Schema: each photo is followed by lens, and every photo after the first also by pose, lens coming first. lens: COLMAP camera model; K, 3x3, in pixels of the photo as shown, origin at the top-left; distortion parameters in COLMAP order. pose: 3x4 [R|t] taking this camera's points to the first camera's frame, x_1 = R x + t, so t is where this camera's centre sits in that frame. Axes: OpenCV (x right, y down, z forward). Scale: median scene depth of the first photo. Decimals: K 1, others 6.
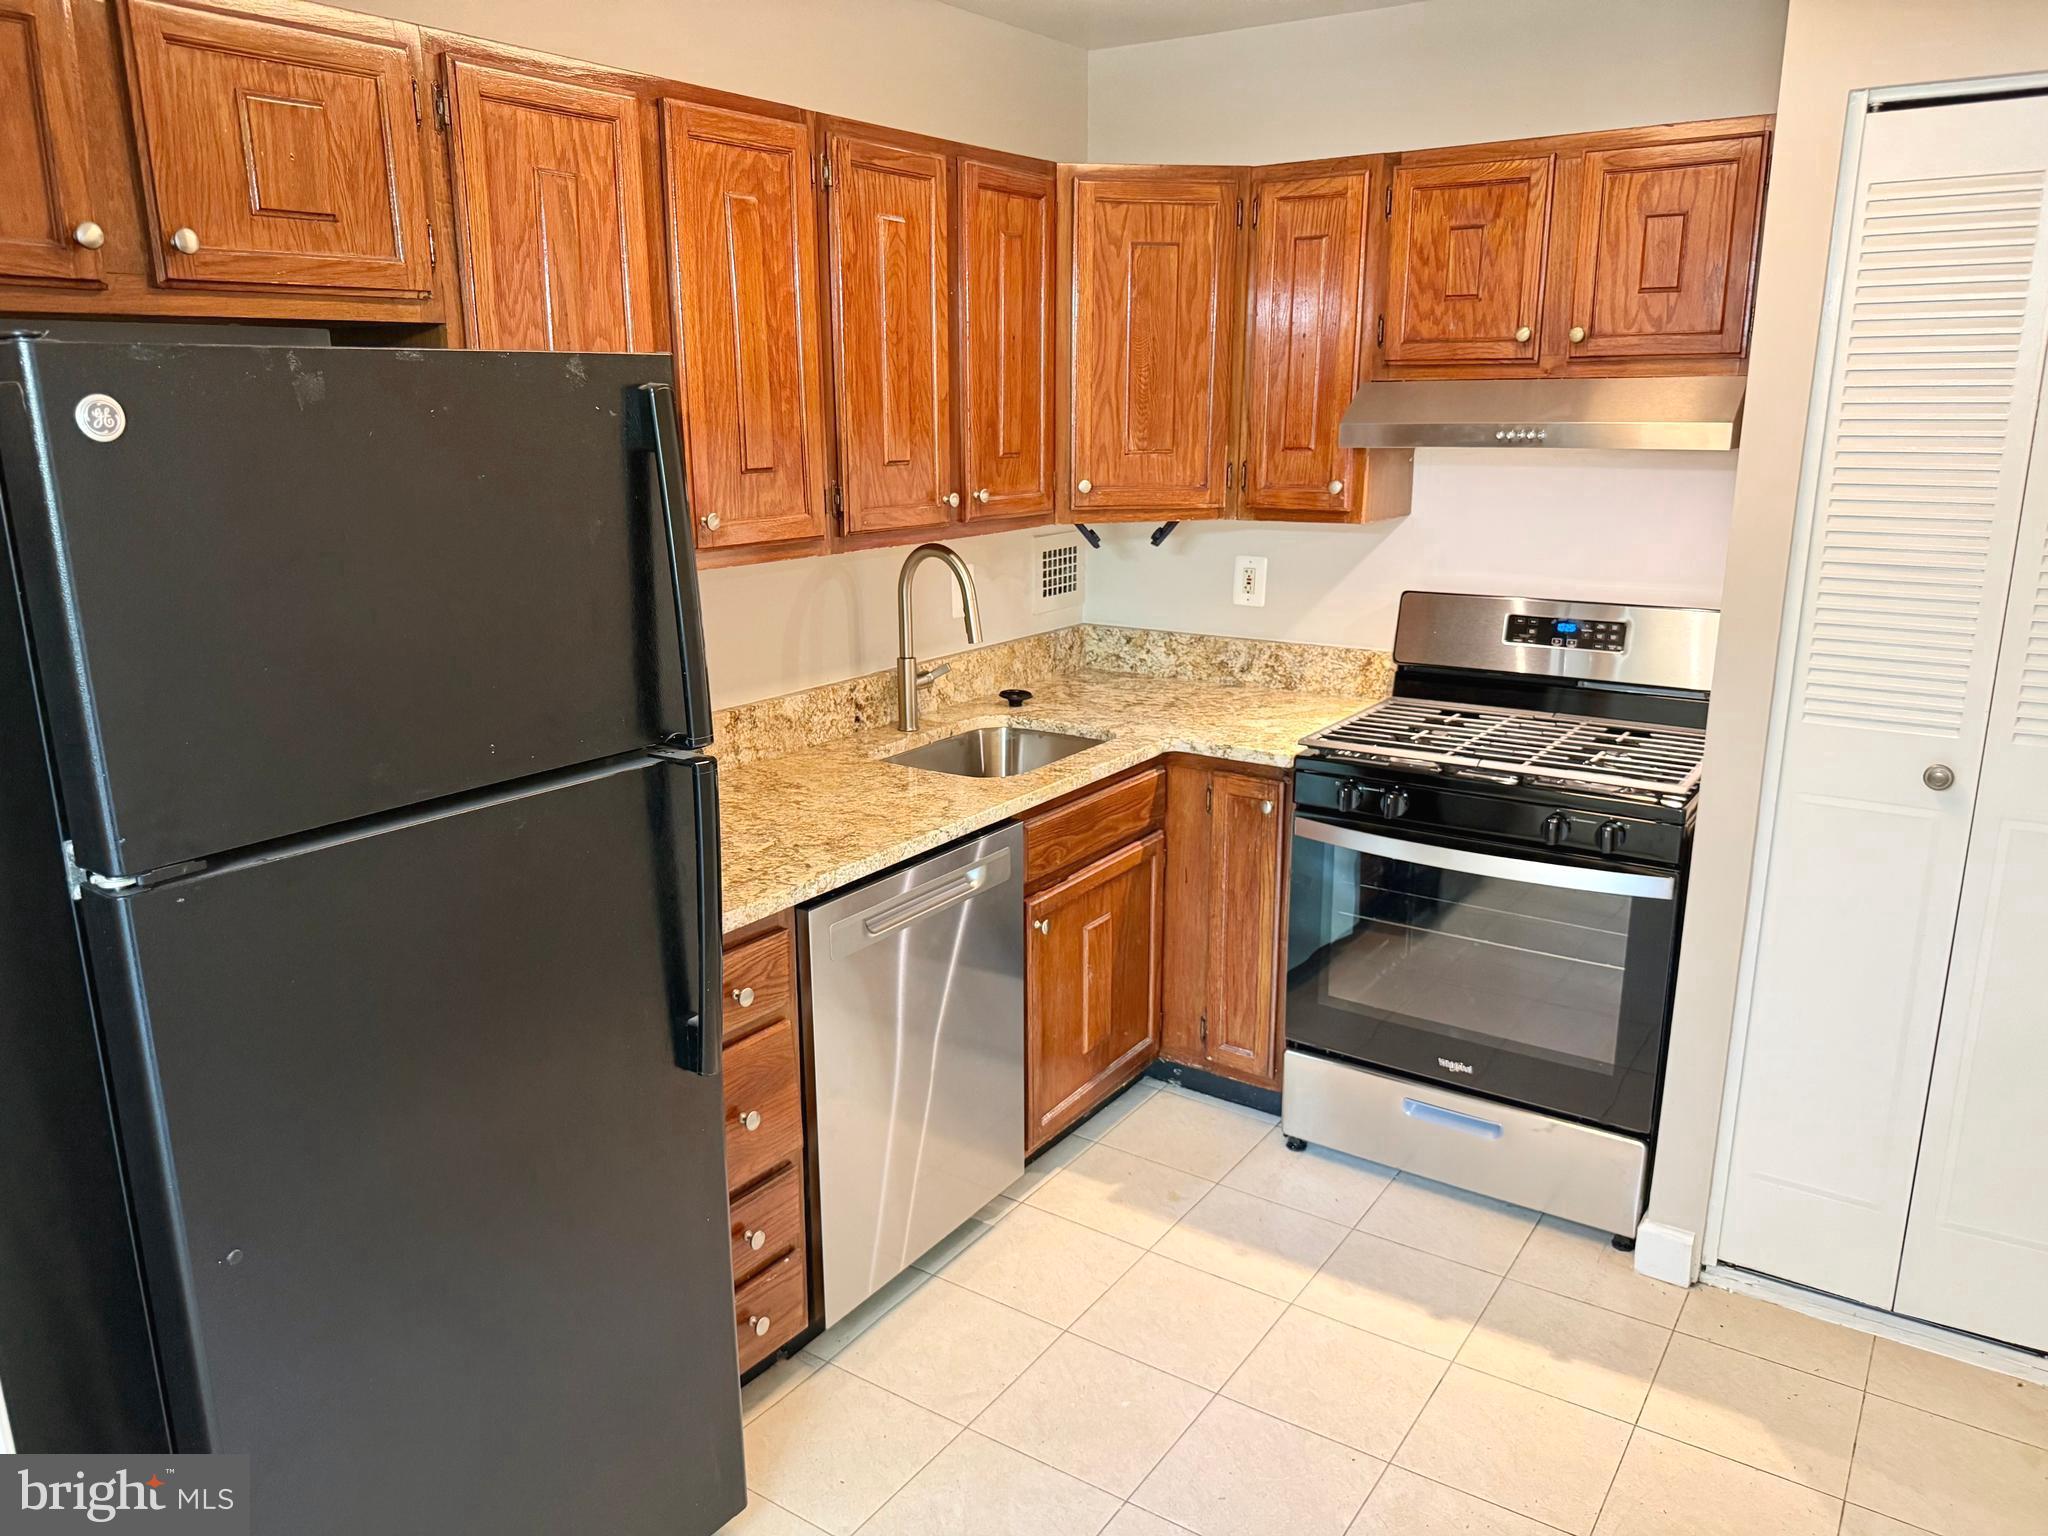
lens RADIAL K [[1454.1, 0, 1013.4], [0, 1454.1, 787.2], [0, 0, 1]] dist [0.060199, -0.076114]
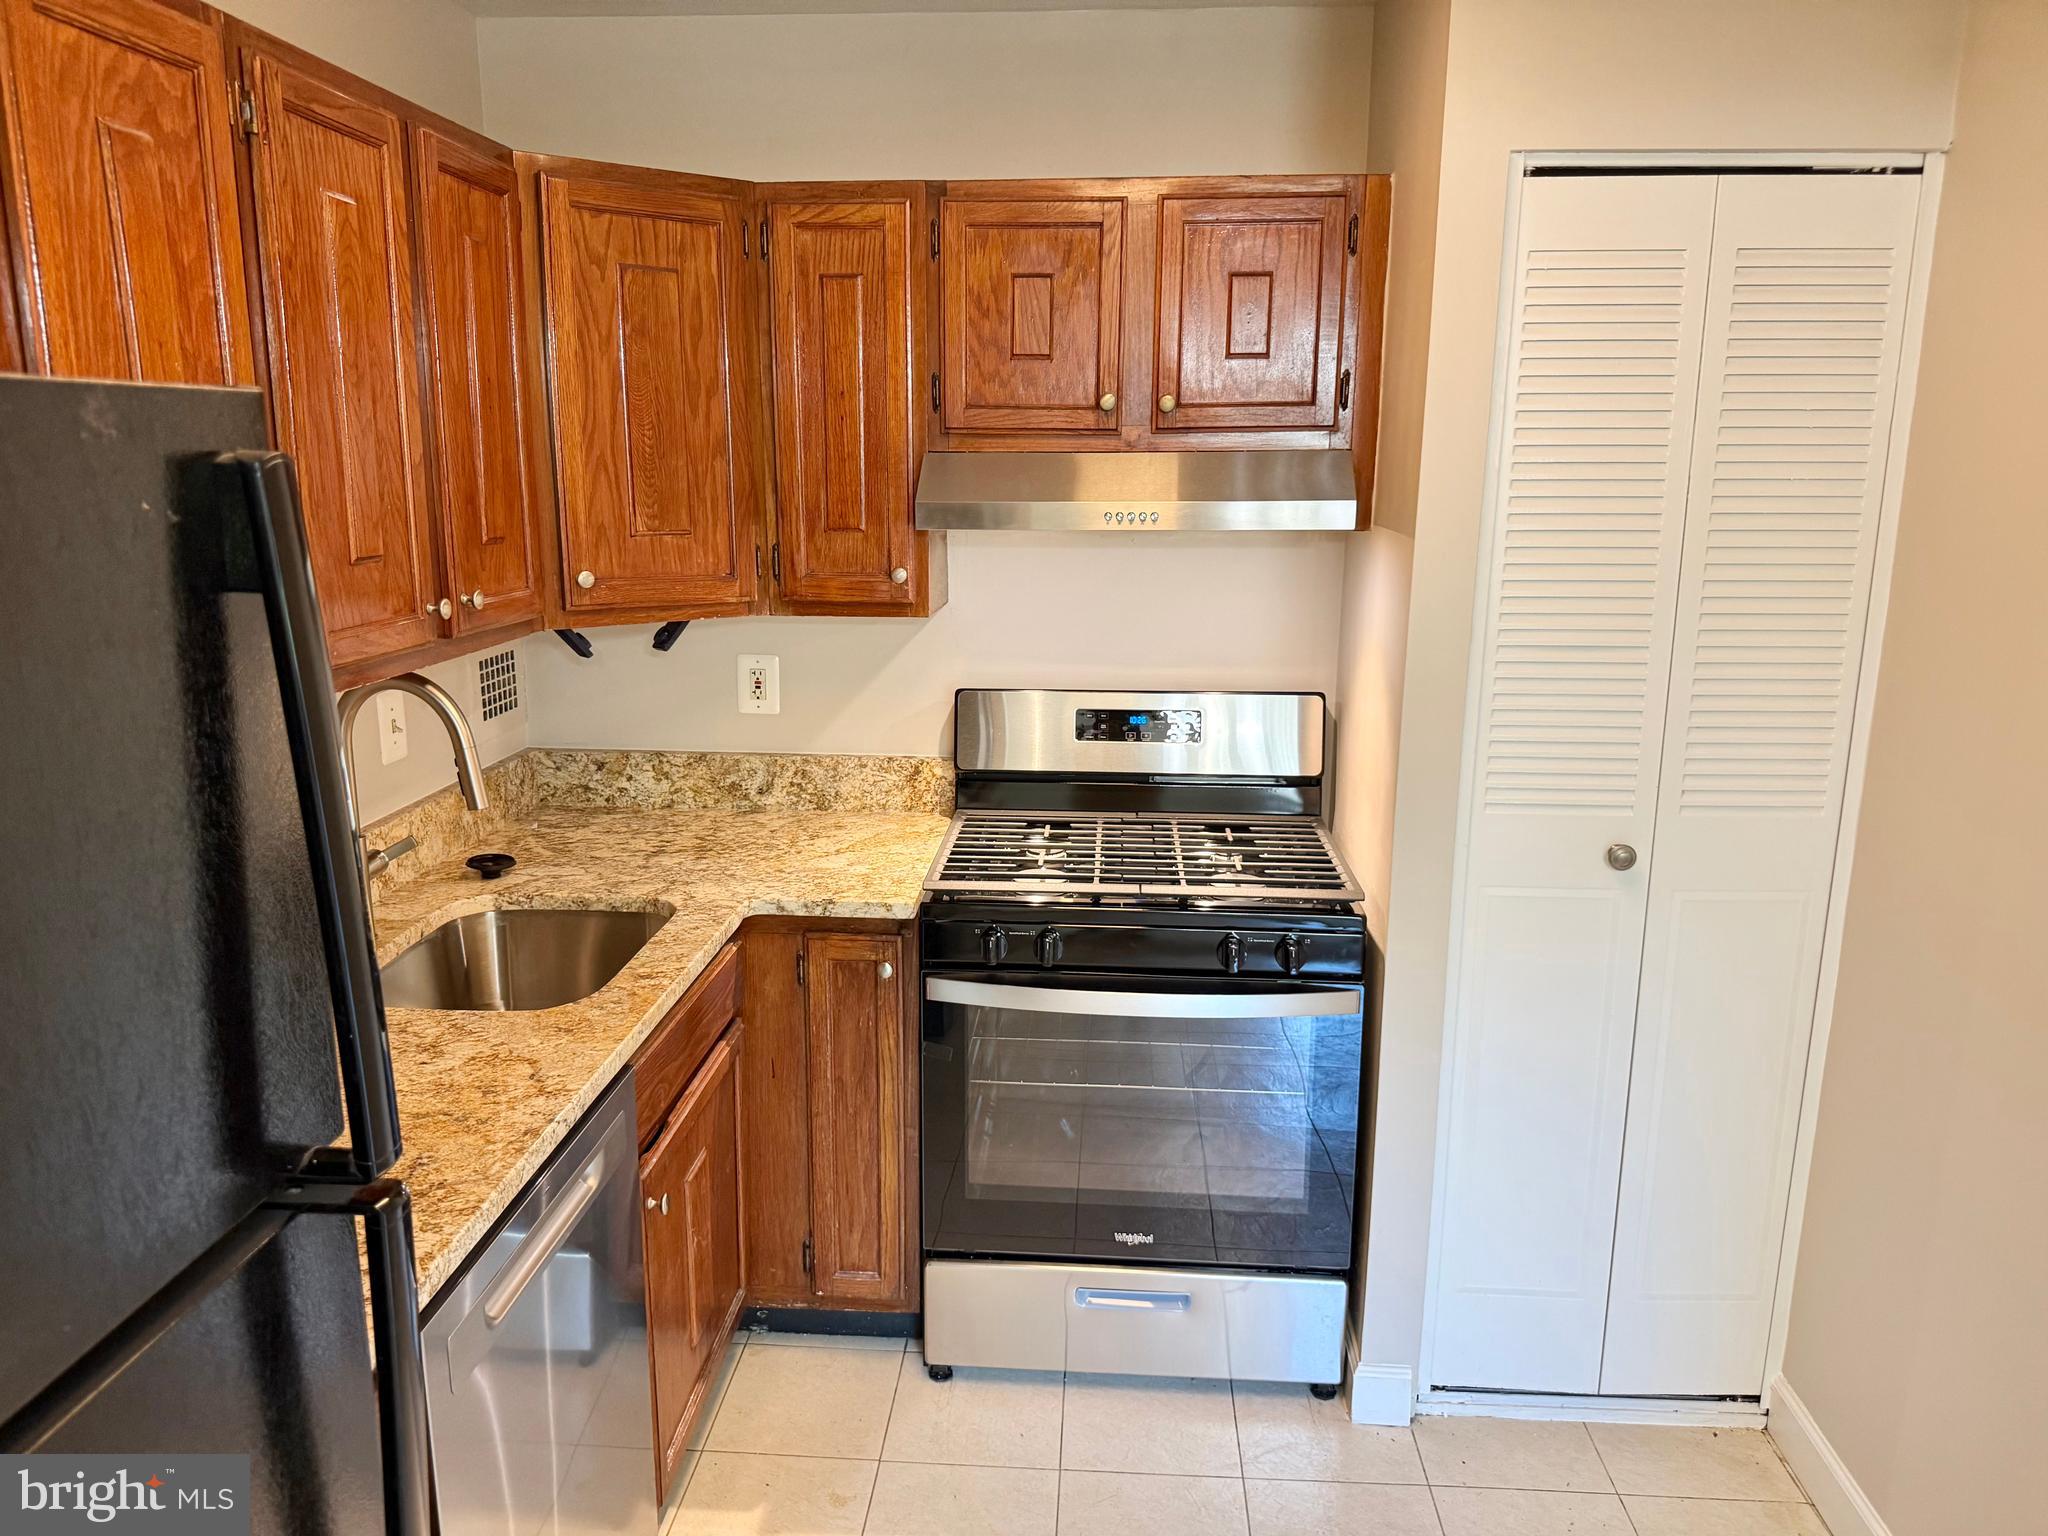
lens RADIAL K [[1454.1, 0, 1013.6], [0, 1454.1, 774.6], [0, 0, 1]] dist [0.060199, -0.076114]
pose [[0.862334, -0.100929, 0.496179, -0.151495], [0.123472, 0.992266, -0.012748, -0.074331], [-0.491055, 0.072258, 0.868126, 0.259709]]
